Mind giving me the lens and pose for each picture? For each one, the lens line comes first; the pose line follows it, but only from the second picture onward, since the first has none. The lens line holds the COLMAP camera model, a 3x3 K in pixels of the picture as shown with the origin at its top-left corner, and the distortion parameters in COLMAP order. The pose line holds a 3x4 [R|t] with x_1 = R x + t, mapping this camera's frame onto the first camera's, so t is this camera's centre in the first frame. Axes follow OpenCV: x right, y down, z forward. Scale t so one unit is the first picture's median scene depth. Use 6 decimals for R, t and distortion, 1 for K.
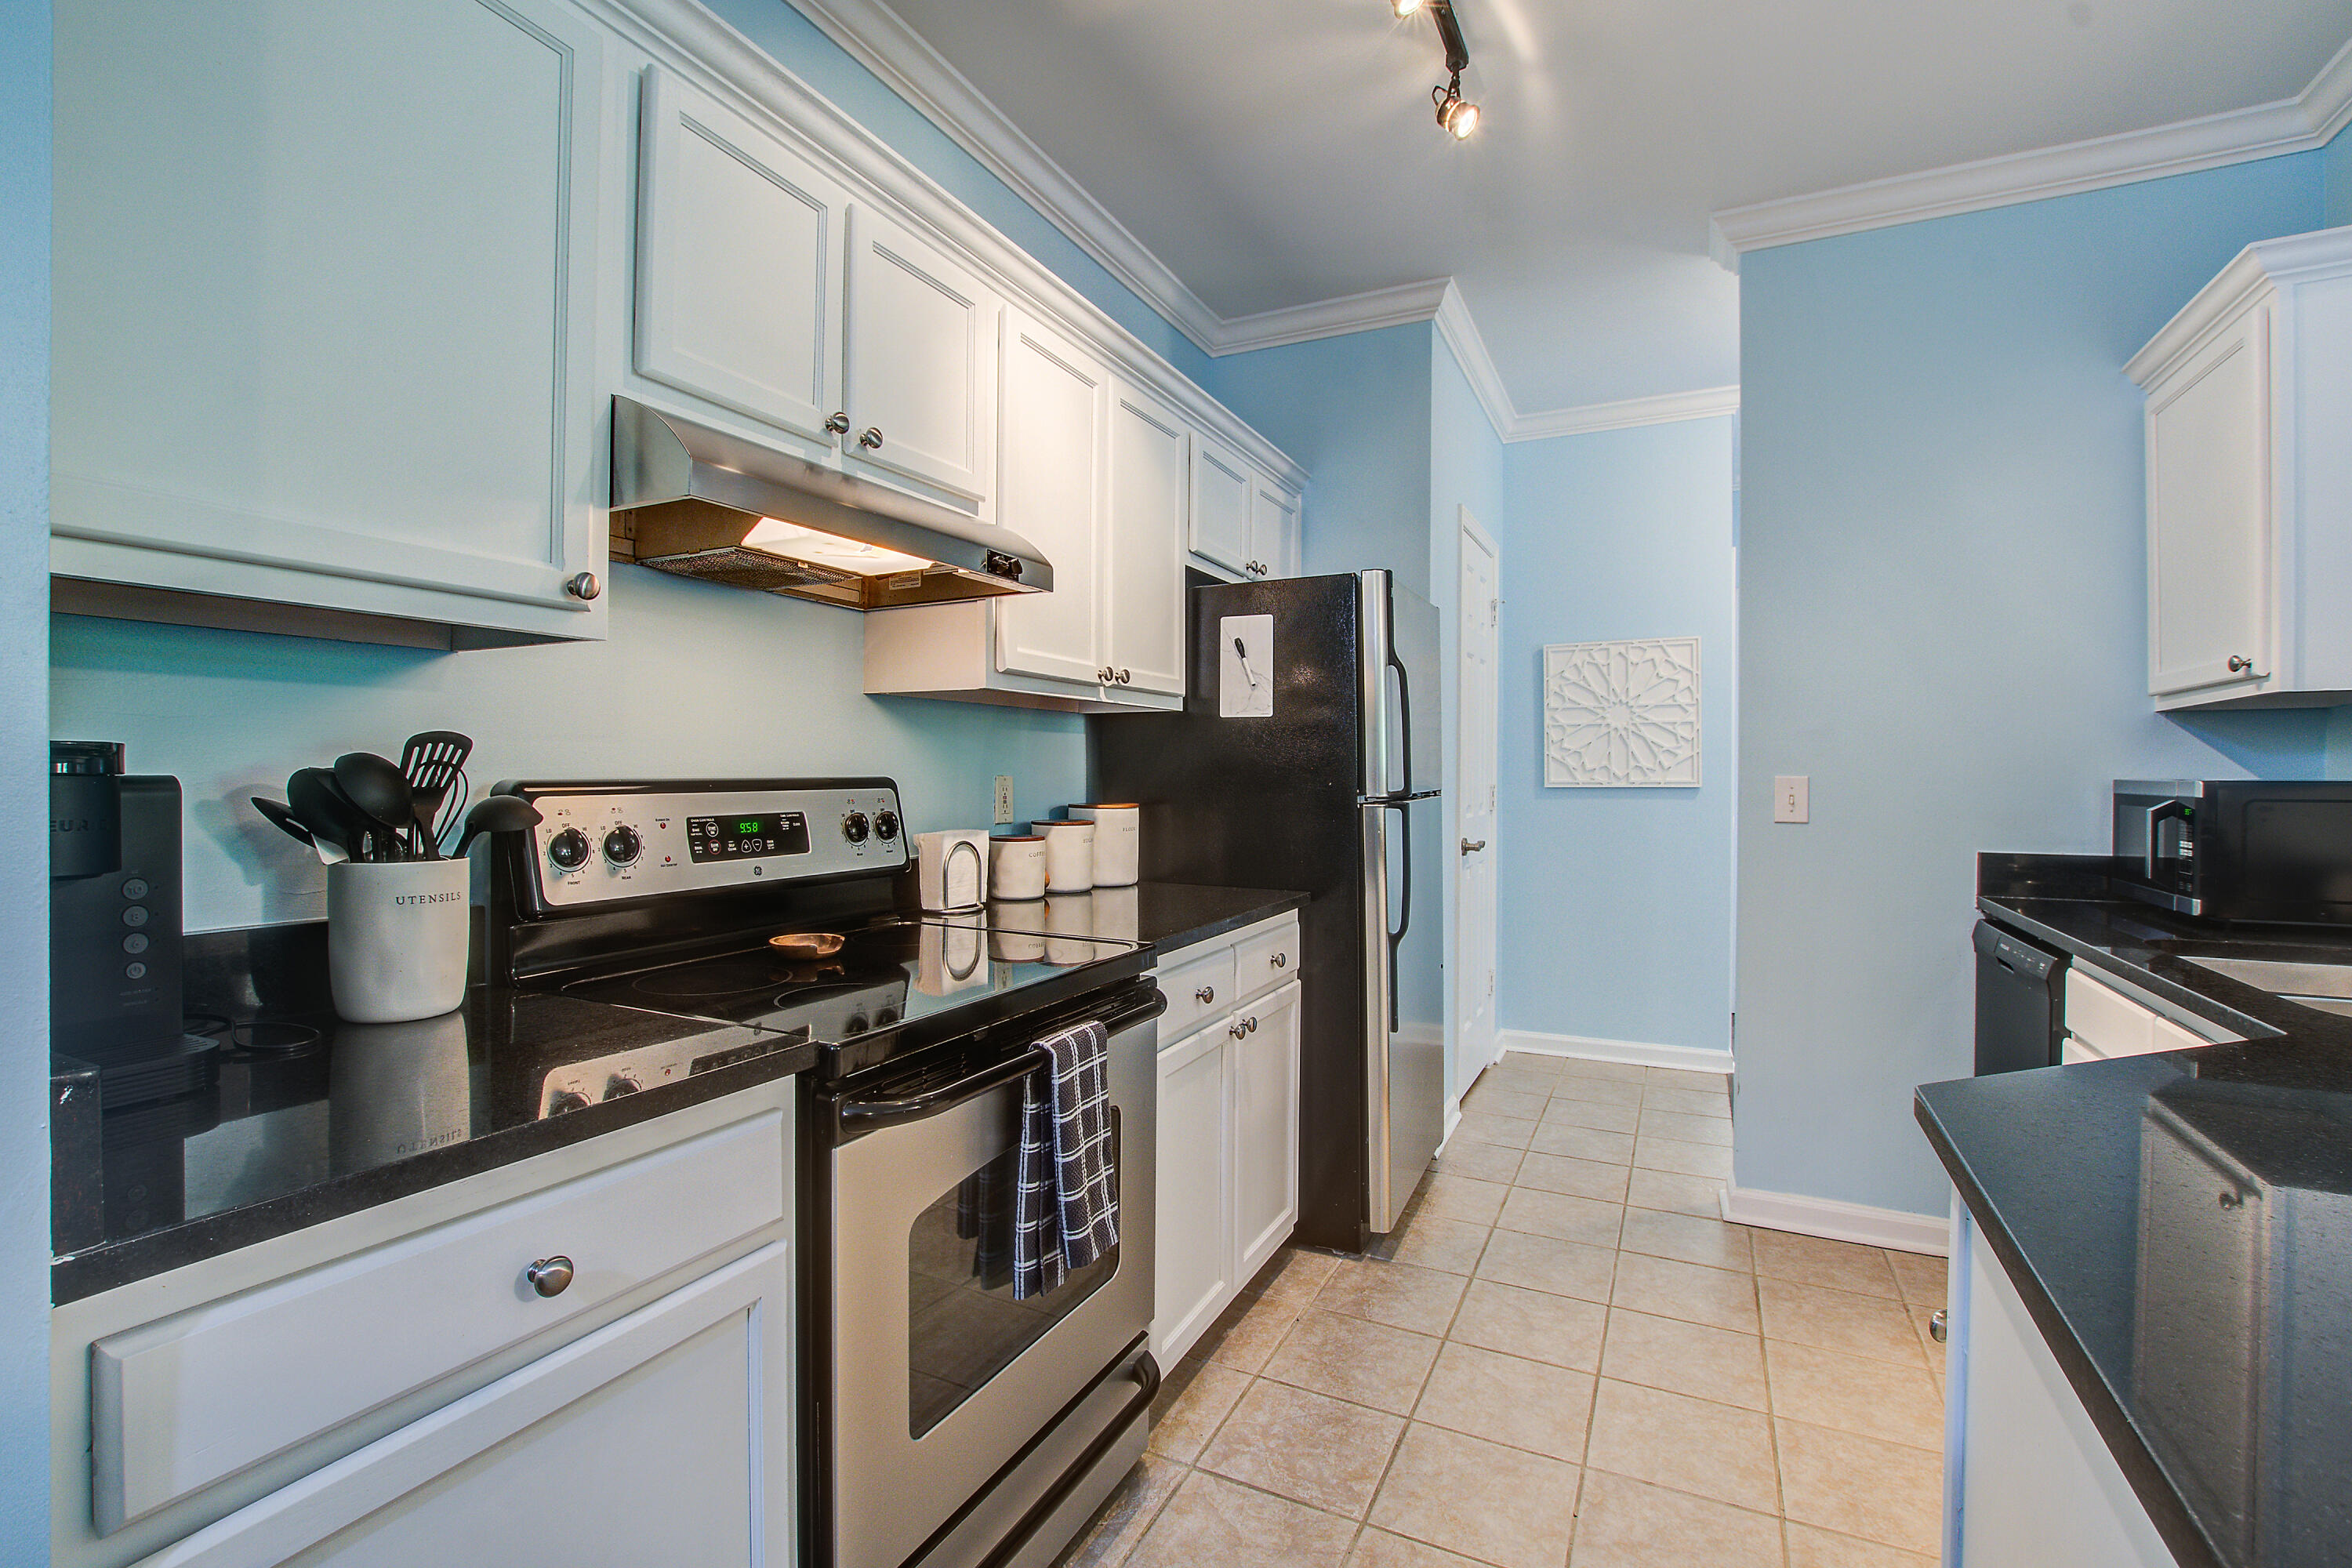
lens RADIAL K [[1061.9, 0, 1176.0], [0, 1061.9, 784.0], [0, 0, 1]] dist [-0.000614, 0.000259]
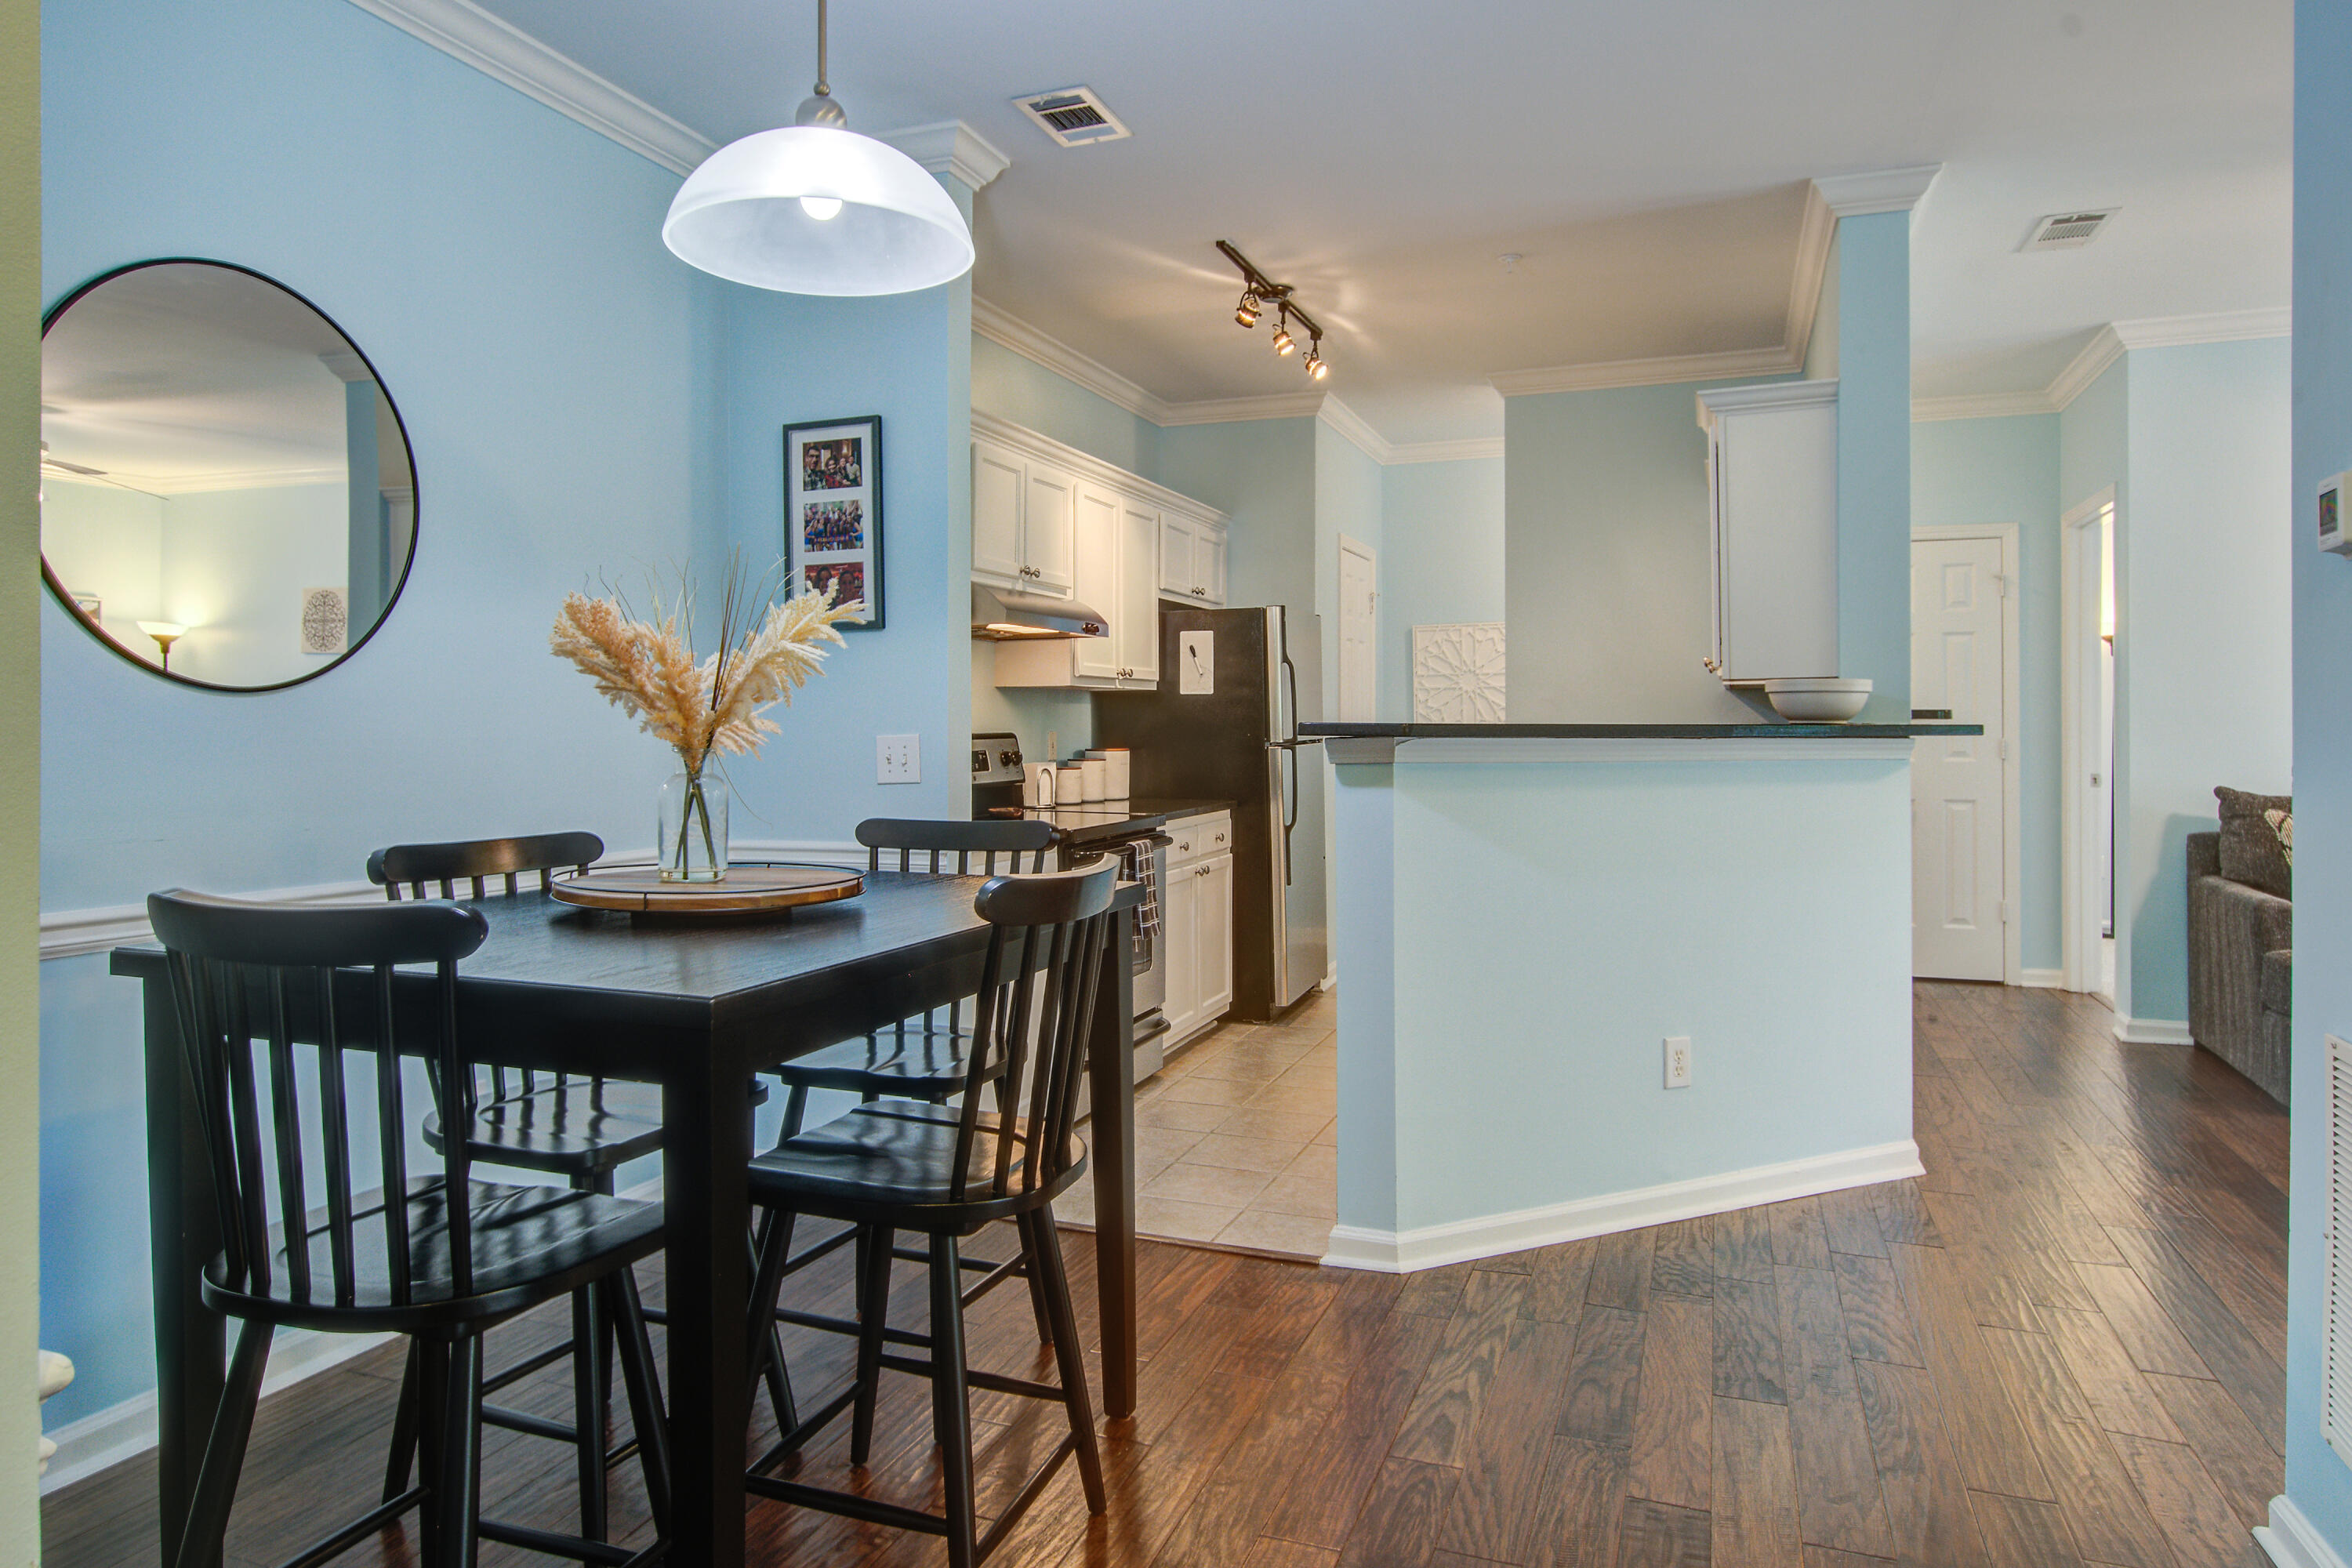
lens RADIAL K [[1432.1, 0, 1172.9], [0, 1432.1, 746.9], [0, 0, 1]] dist [0.001364, -0.000265]
pose [[0.995443, -0.007275, 0.095081, -0.178606], [0.006751, 0.999960, 0.005829, 0.004415], [-0.095119, -0.005161, 0.995452, -1.169295]]
